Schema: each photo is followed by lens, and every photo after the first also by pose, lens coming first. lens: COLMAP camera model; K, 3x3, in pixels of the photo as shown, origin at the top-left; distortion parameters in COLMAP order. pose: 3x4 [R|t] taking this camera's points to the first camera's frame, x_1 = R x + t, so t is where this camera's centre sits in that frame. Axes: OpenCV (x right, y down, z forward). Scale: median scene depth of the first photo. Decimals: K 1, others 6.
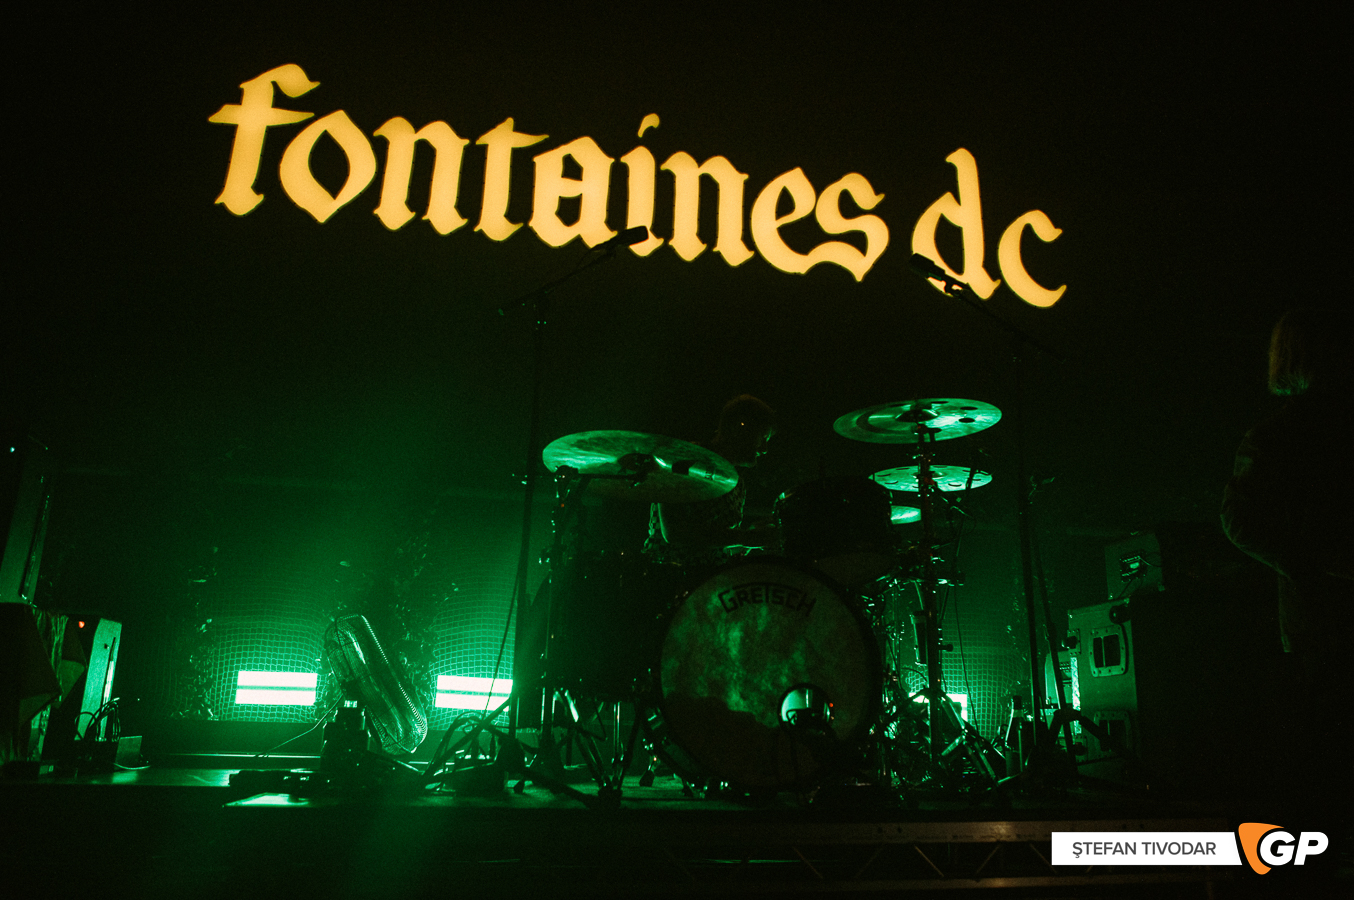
lens RADIAL K [[951.2, 0, 705.3], [0, 951.2, 444.0], [0, 0, 1]] dist [-0.103236, 0.076980]
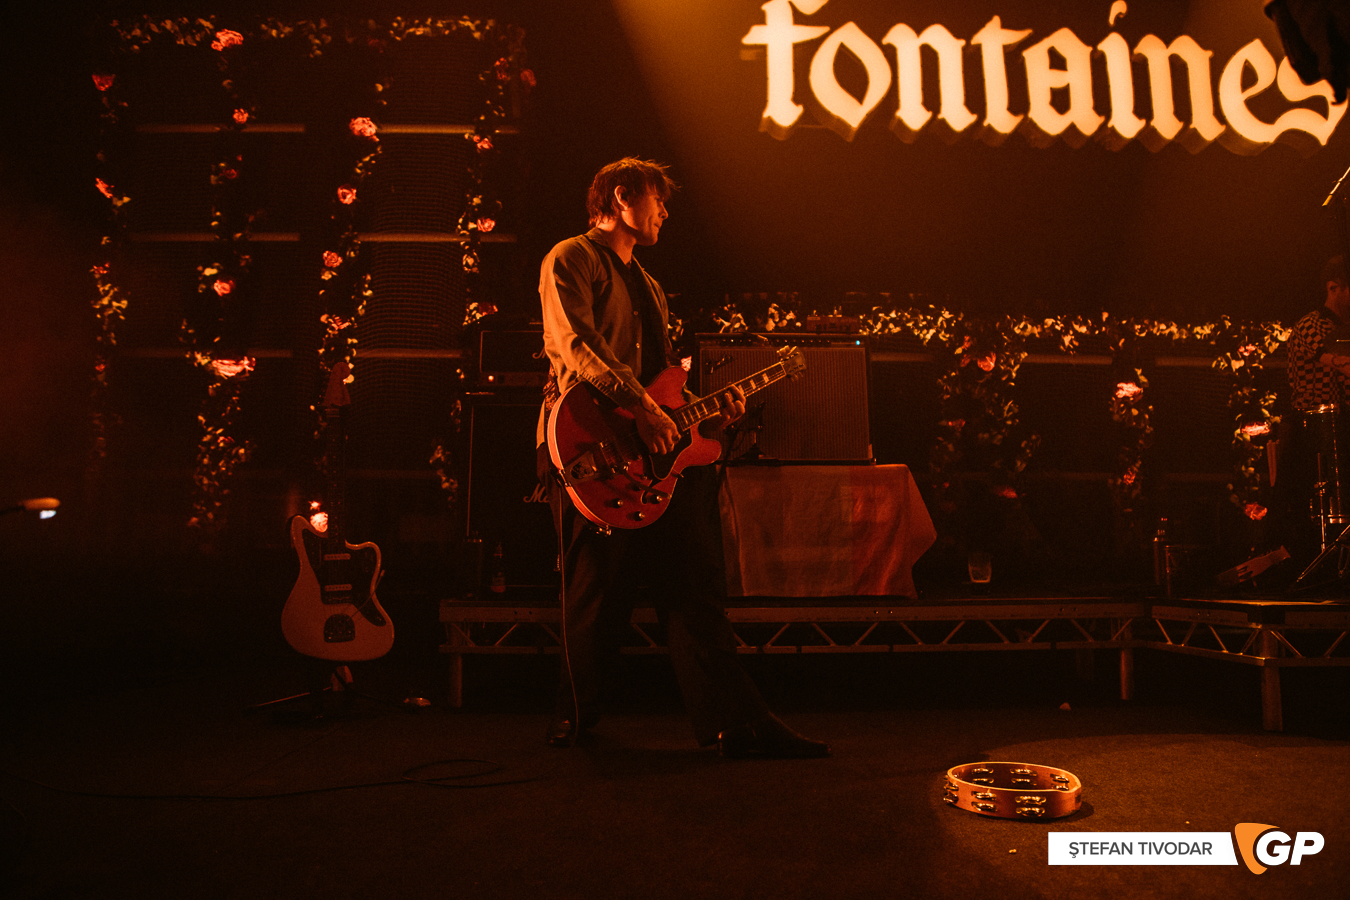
lens RADIAL K [[948.4, 0, 703.3], [0, 948.4, 444.0], [0, 0, 1]] dist [-0.103236, 0.076980]
pose [[0.989498, -0.049660, -0.135751, -0.425251], [0.067029, 0.989696, 0.126530, -0.015052], [0.128069, -0.134300, 0.982630, -0.166149]]
